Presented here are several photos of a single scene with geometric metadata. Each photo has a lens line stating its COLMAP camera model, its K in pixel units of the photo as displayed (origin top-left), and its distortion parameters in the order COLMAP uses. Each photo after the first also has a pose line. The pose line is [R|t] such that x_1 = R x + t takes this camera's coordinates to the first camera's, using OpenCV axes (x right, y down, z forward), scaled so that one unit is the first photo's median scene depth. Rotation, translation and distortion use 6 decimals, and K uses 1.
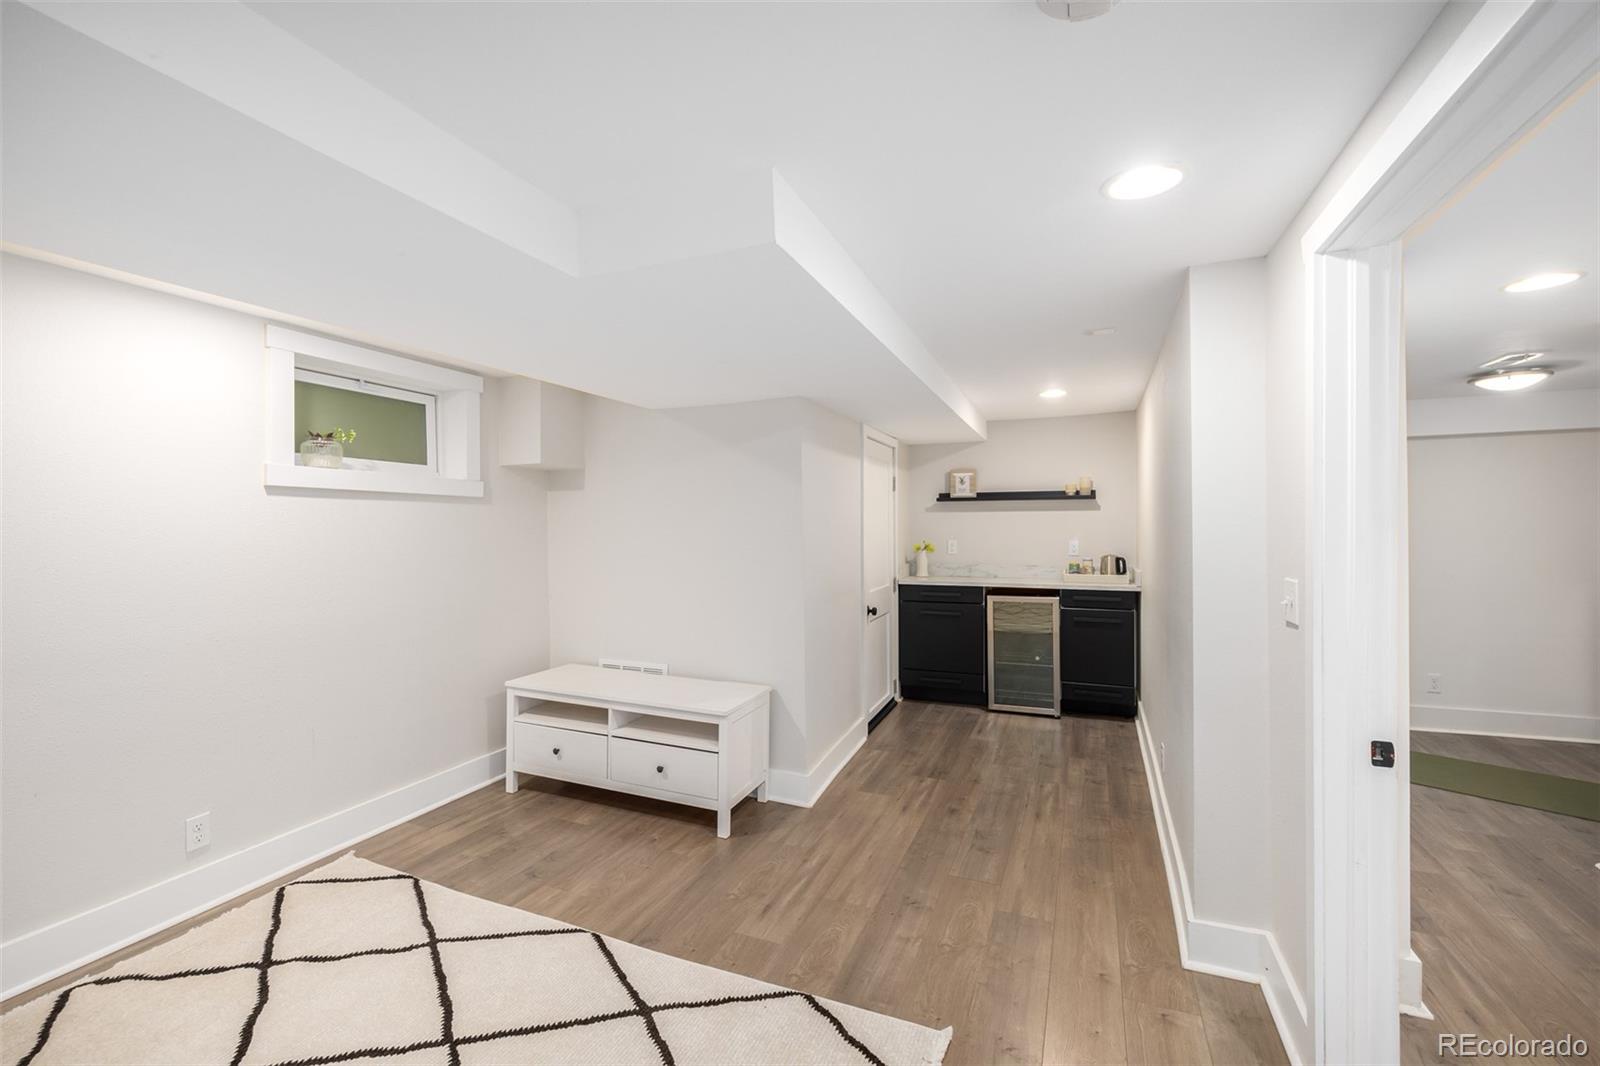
lens RADIAL K [[674.3, 0, 792.0], [0, 674.3, 525.7], [0, 0, 1]] dist [0.001525, -0.000138]
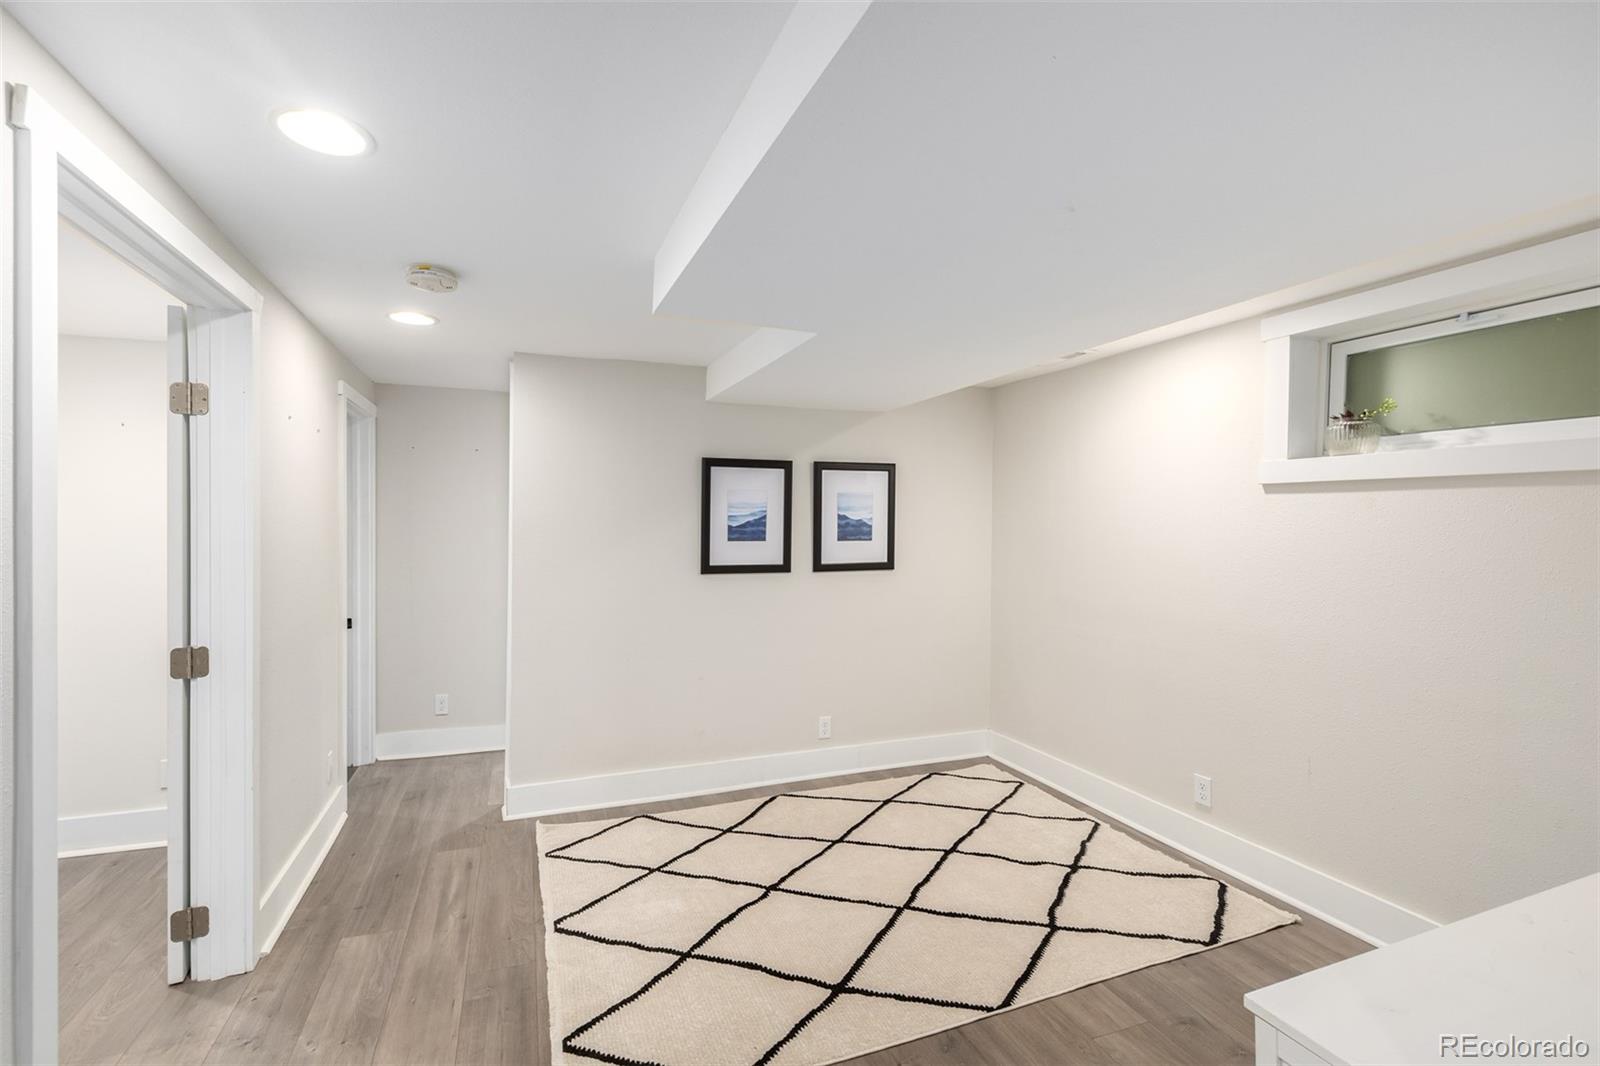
lens RADIAL K [[674.3, 0, 752.8], [0, 674.3, 530.5], [0, 0, 1]] dist [0.001525, -0.000138]
pose [[-0.734841, 0.008254, -0.678189, 0.442593], [-0.001034, 0.999911, 0.013290, -0.004934], [0.678239, 0.010468, -0.734767, 1.262013]]
